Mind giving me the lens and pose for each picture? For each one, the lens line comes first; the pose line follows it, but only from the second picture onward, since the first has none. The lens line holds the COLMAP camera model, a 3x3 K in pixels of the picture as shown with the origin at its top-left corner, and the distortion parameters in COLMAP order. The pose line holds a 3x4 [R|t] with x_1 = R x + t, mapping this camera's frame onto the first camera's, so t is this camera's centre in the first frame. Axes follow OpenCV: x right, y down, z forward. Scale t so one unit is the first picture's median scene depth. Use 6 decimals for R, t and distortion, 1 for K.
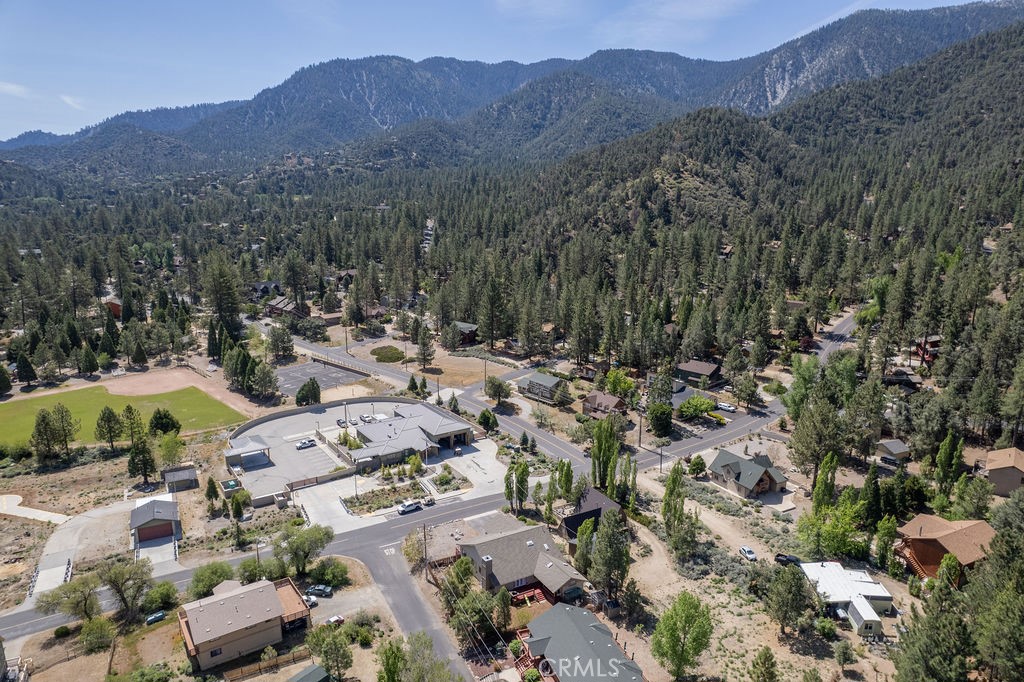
lens RADIAL K [[656.1, 0, 514.4], [0, 656.1, 344.1], [0, 0, 1]] dist [-0.082884, 0.078268]
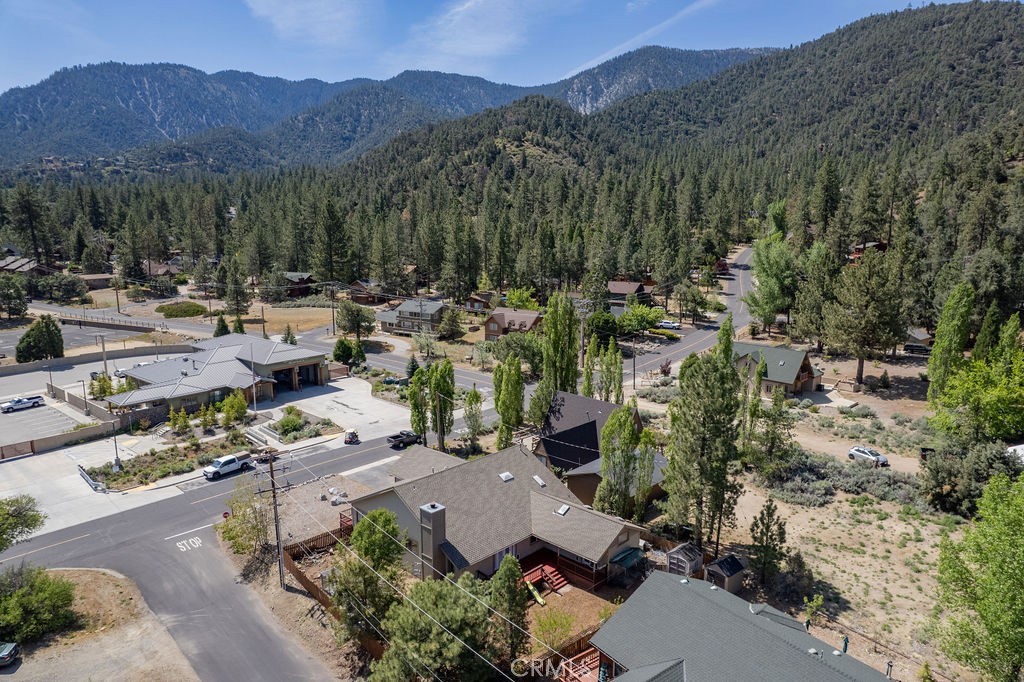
lens RADIAL K [[656.1, 0, 514.4], [0, 656.1, 344.1], [0, 0, 1]] dist [-0.082884, 0.078268]
pose [[0.960315, -0.051462, 0.274130, -0.043973], [0.063033, 0.997447, -0.033564, 0.103537], [-0.271703, 0.049511, 0.961107, 0.245352]]
